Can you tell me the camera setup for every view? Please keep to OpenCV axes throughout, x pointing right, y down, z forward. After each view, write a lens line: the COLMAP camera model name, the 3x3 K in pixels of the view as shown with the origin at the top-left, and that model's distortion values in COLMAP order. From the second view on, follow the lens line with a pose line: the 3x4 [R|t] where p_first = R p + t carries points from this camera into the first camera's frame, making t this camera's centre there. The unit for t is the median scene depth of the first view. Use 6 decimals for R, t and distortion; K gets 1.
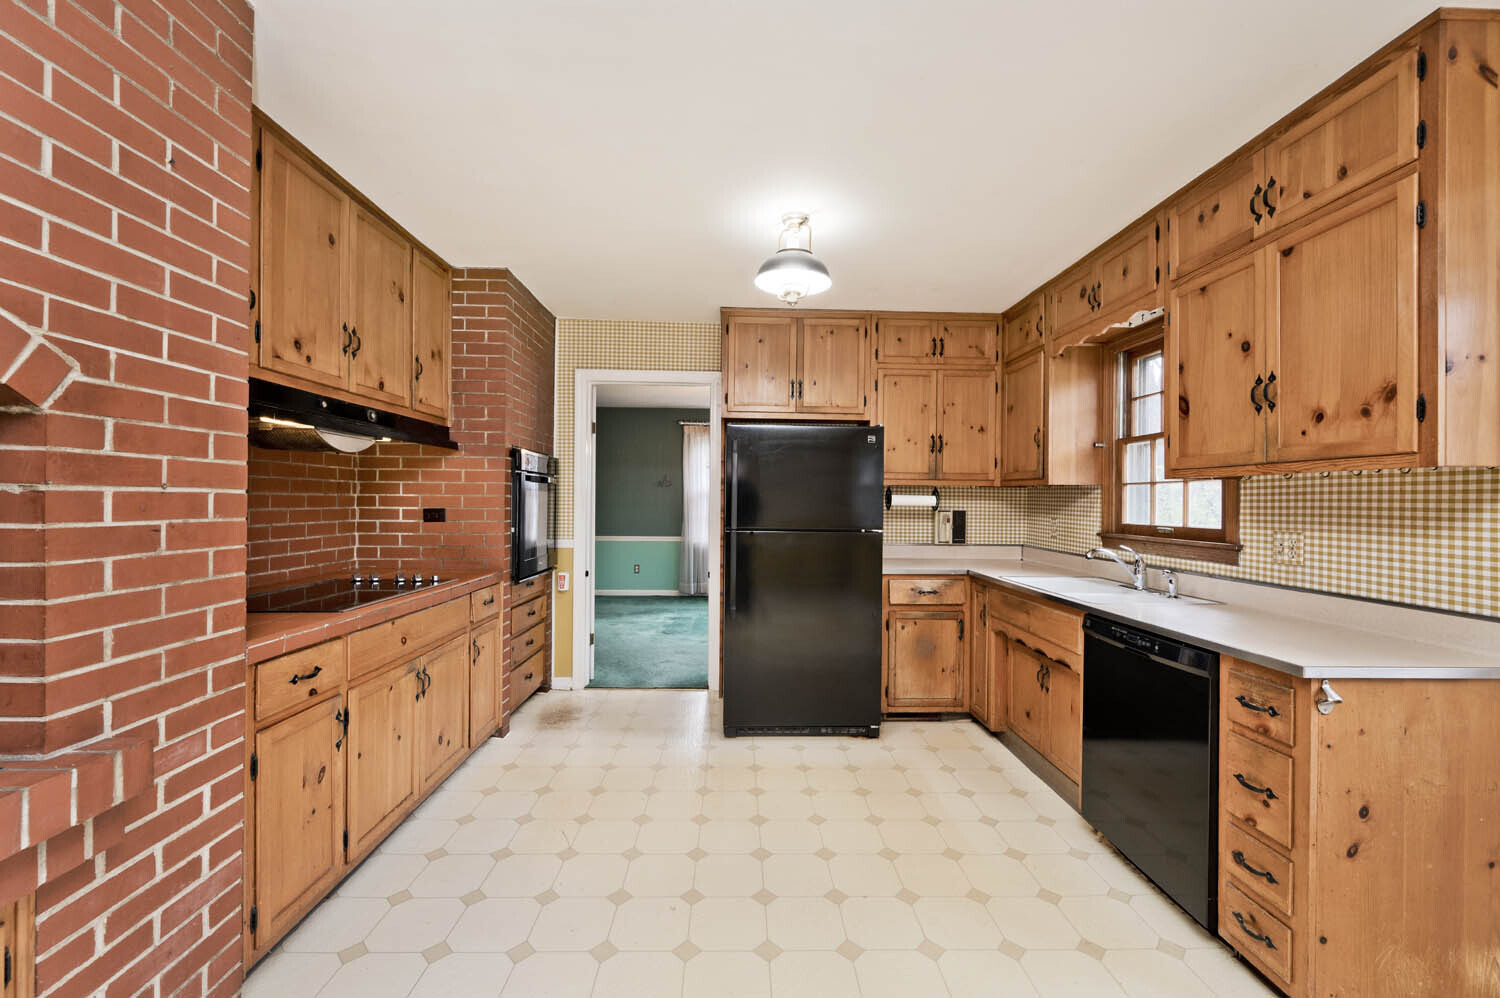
lens RADIAL K [[590.8, 0, 750.6], [0, 590.8, 500.6], [0, 0, 1]] dist [0.000183, -0.000051]
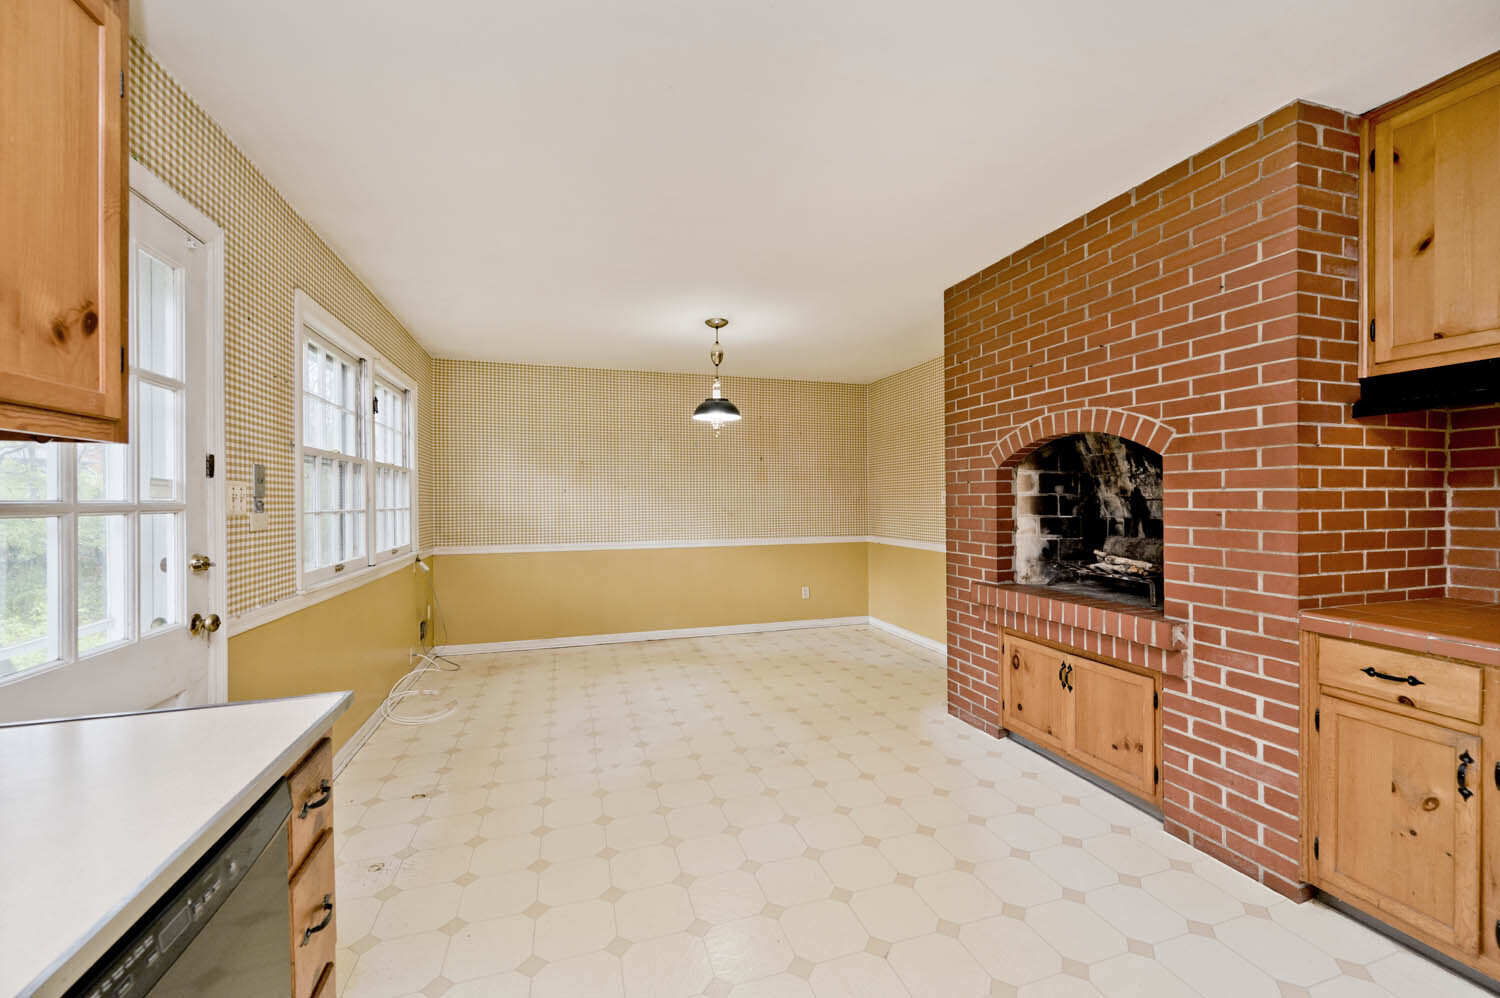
lens RADIAL K [[590.8, 0, 750.6], [0, 590.8, 500.6], [0, 0, 1]] dist [0.000183, -0.000051]
pose [[-0.961548, -0.001998, -0.274631, 0.393842], [-0.002678, 0.999994, 0.002102, 0.005887], [0.274625, 0.002756, -0.961547, 1.231717]]
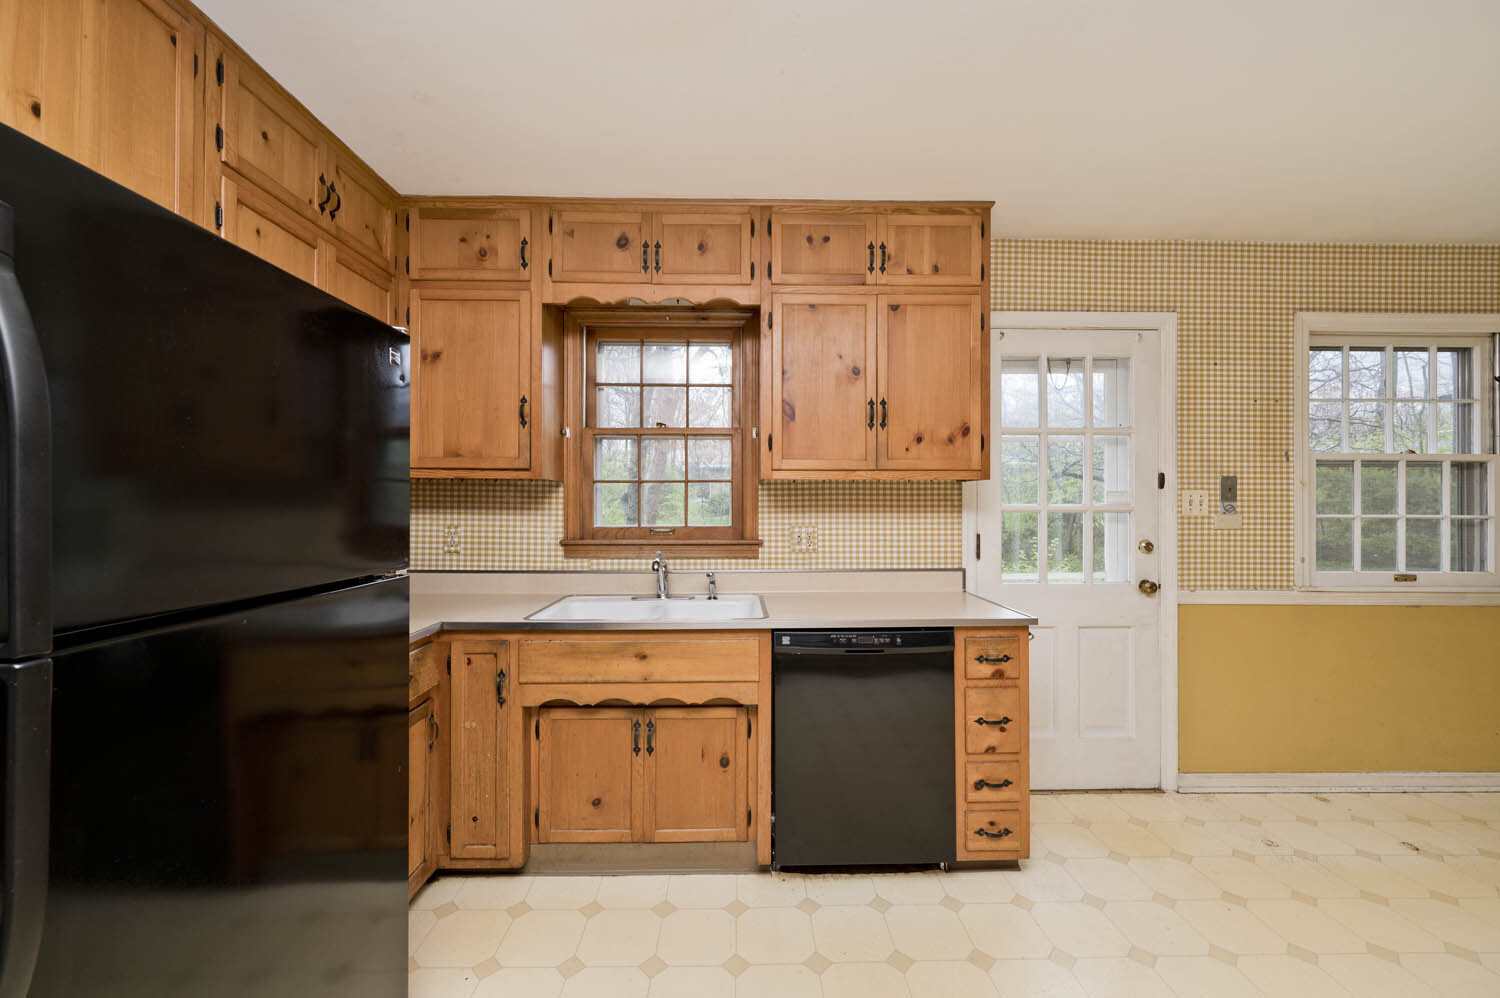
lens RADIAL K [[590.8, 0, 750.6], [0, 590.8, 500.6], [0, 0, 1]] dist [0.000183, -0.000051]
pose [[0.007049, -0.001522, 0.999974, -0.309818], [0.000967, 0.999998, 0.001516, -0.001445], [-0.999975, 0.000956, 0.007050, 1.057633]]
